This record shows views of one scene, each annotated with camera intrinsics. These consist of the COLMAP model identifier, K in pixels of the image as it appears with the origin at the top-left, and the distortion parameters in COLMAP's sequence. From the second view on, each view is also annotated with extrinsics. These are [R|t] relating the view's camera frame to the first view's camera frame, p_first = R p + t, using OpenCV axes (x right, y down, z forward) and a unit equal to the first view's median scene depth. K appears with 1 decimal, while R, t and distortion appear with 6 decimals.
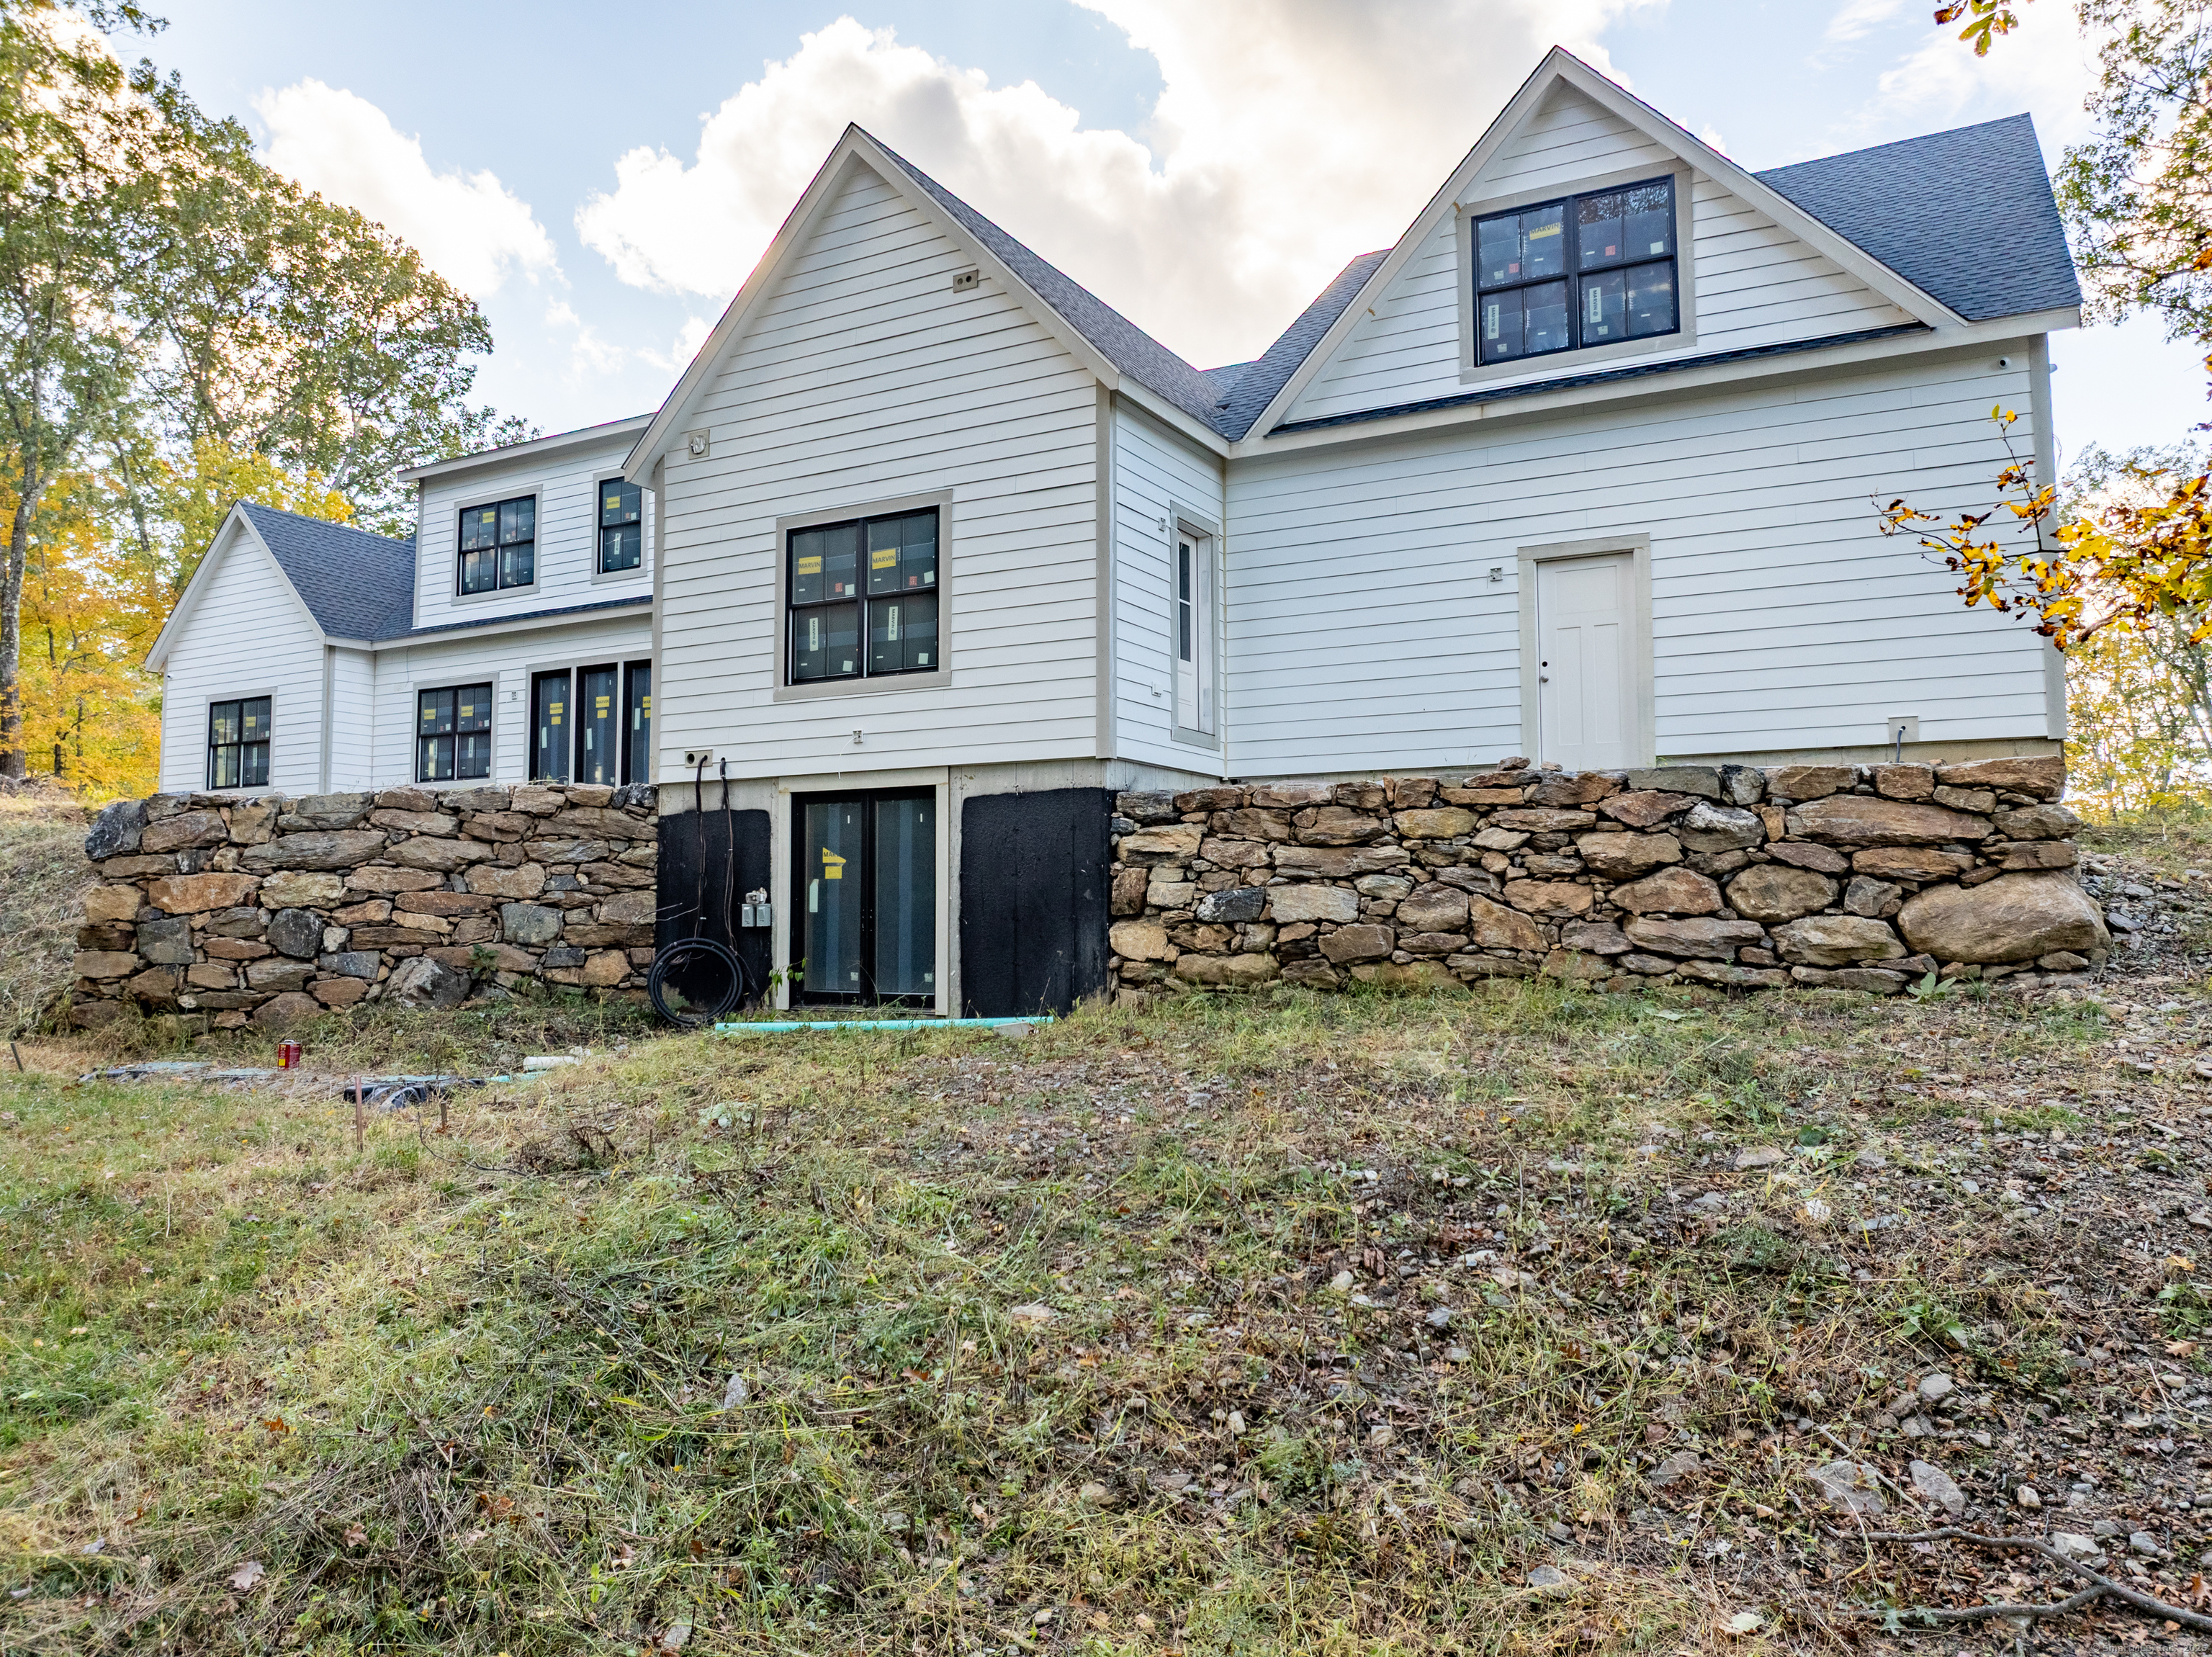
lens RADIAL K [[1558.4, 0, 1106.9], [0, 1558.4, 831.2], [0, 0, 1]] dist [-0.048784, 0.017511]
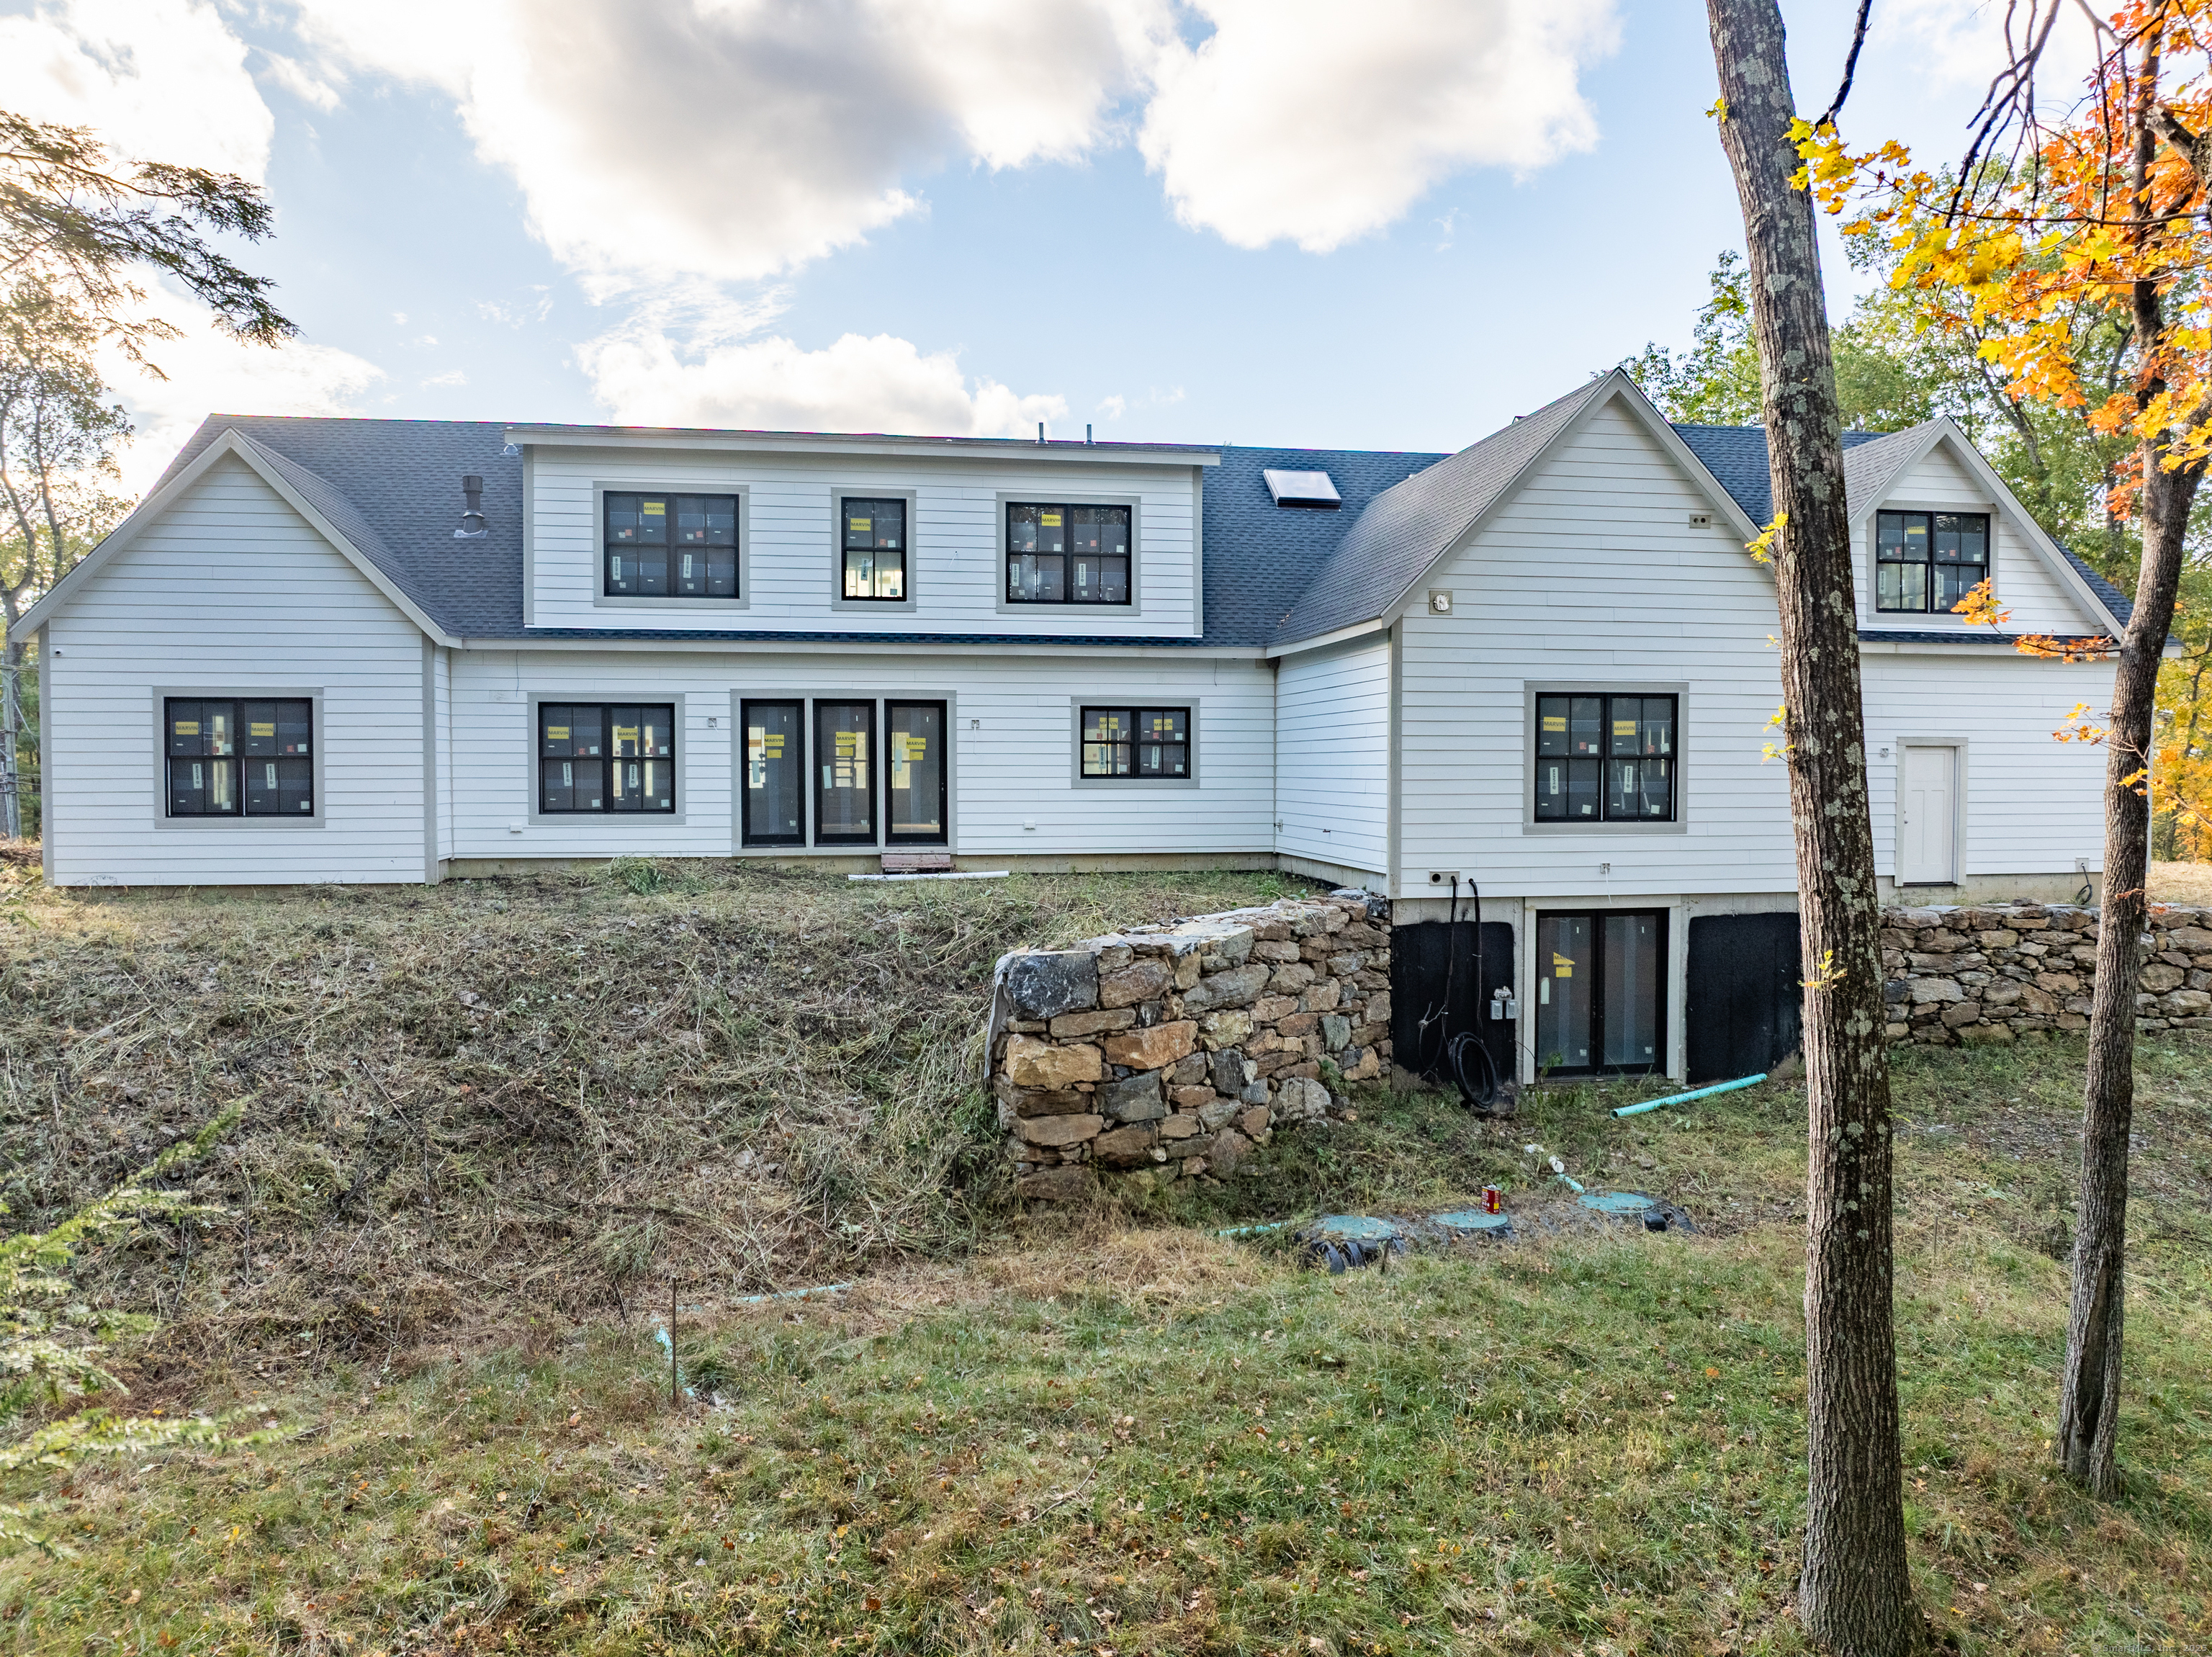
lens RADIAL K [[1558.4, 0, 1108.9], [0, 1558.4, 819.8], [0, 0, 1]] dist [-0.048784, 0.017511]
pose [[0.787430, -0.020287, 0.616070, -1.250481], [-0.036984, 0.996103, 0.080073, -0.184978], [-0.615294, -0.085837, 0.783611, 0.256717]]
